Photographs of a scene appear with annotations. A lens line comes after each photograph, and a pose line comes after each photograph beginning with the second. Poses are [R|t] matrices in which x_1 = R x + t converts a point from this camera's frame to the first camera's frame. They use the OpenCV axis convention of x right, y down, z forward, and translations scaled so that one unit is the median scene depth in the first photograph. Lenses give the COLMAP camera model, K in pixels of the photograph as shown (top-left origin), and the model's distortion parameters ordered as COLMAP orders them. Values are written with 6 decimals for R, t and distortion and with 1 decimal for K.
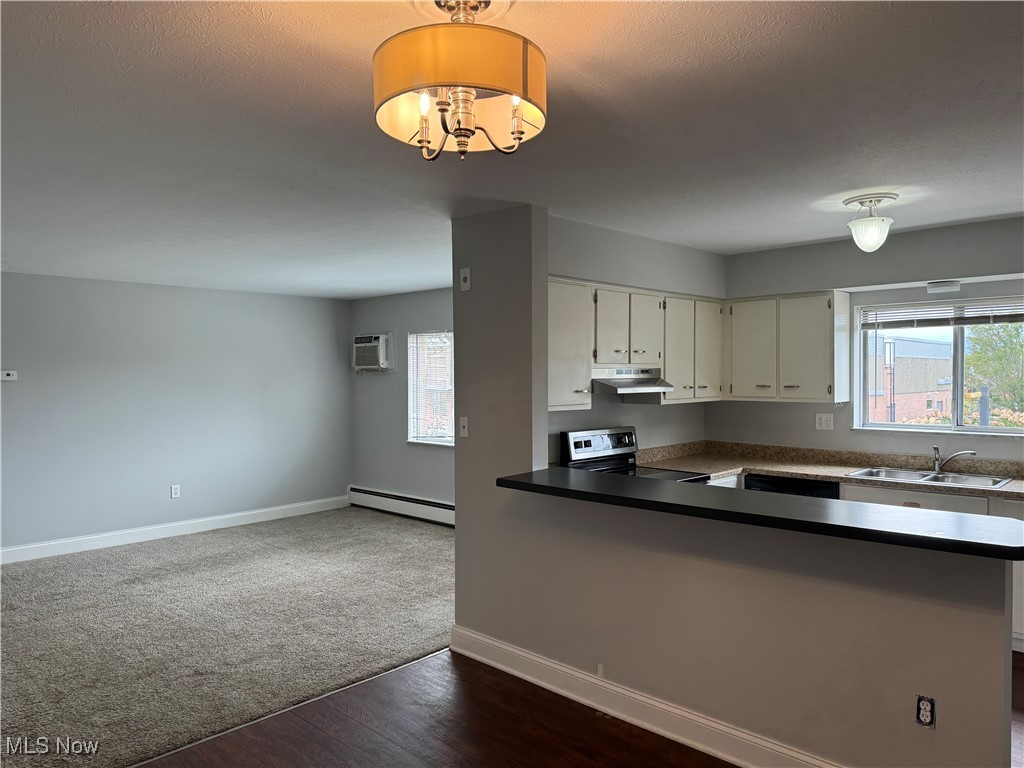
lens RADIAL K [[722.2, 0, 512.0], [0, 722.2, 384.0], [0, 0, 1]] dist [0.084870, -0.103689]
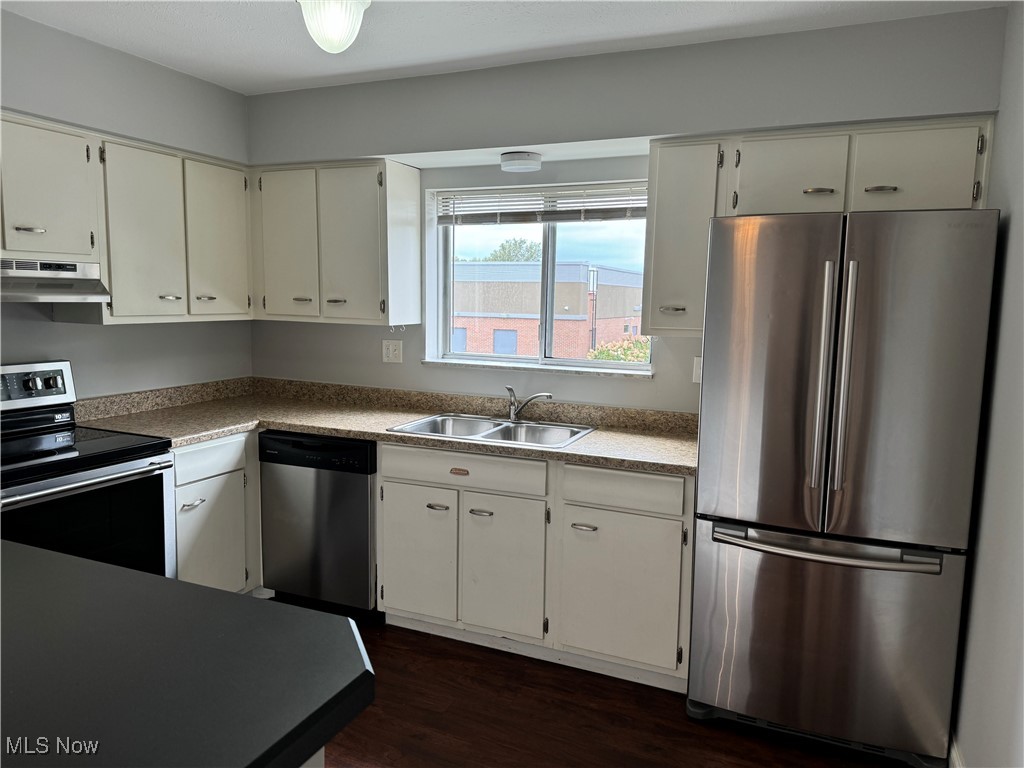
lens RADIAL K [[718.6, 0, 511.1], [0, 718.6, 387.2], [0, 0, 1]] dist [0.148375, -0.223530]
pose [[0.939522, -0.016796, 0.342077, 0.314616], [-0.021745, 0.993856, 0.108520, 0.006740], [-0.341798, -0.109396, 0.933384, 0.306681]]
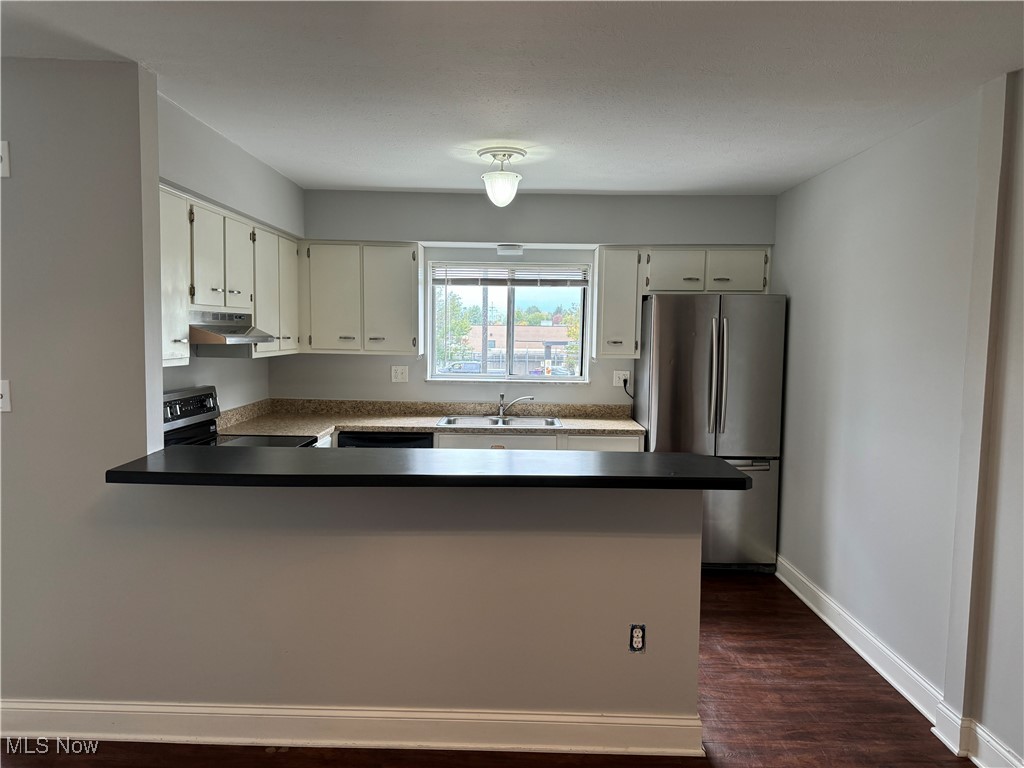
lens RADIAL K [[715.7, 0, 515.4], [0, 715.7, 384.4], [0, 0, 1]] dist [0.144023, -0.219000]
pose [[0.726570, -0.032504, 0.686323, -0.148161], [-0.011420, 0.998171, 0.059362, 0.005572], [-0.686997, -0.050969, 0.724870, 0.185388]]
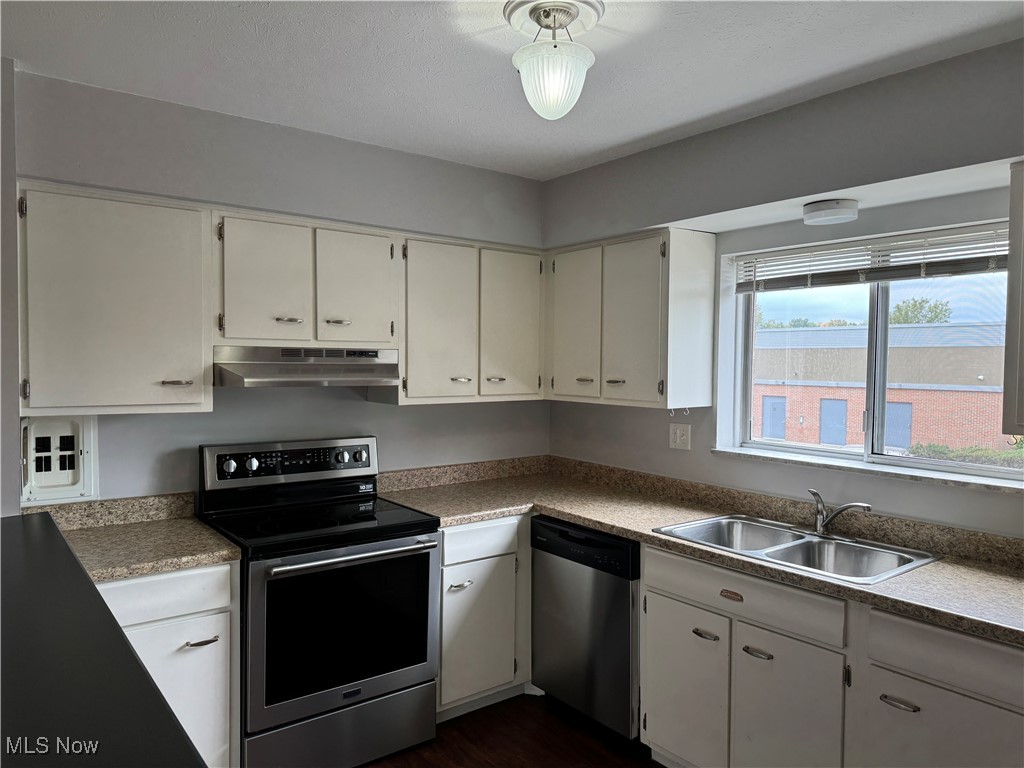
lens RADIAL K [[718.6, 0, 511.1], [0, 718.6, 387.2], [0, 0, 1]] dist [0.148375, -0.223530]
pose [[0.987644, 0.022622, -0.155074, 0.407396], [-0.018938, 0.999503, 0.025189, -0.005882], [0.155567, -0.021941, 0.987582, 0.371326]]
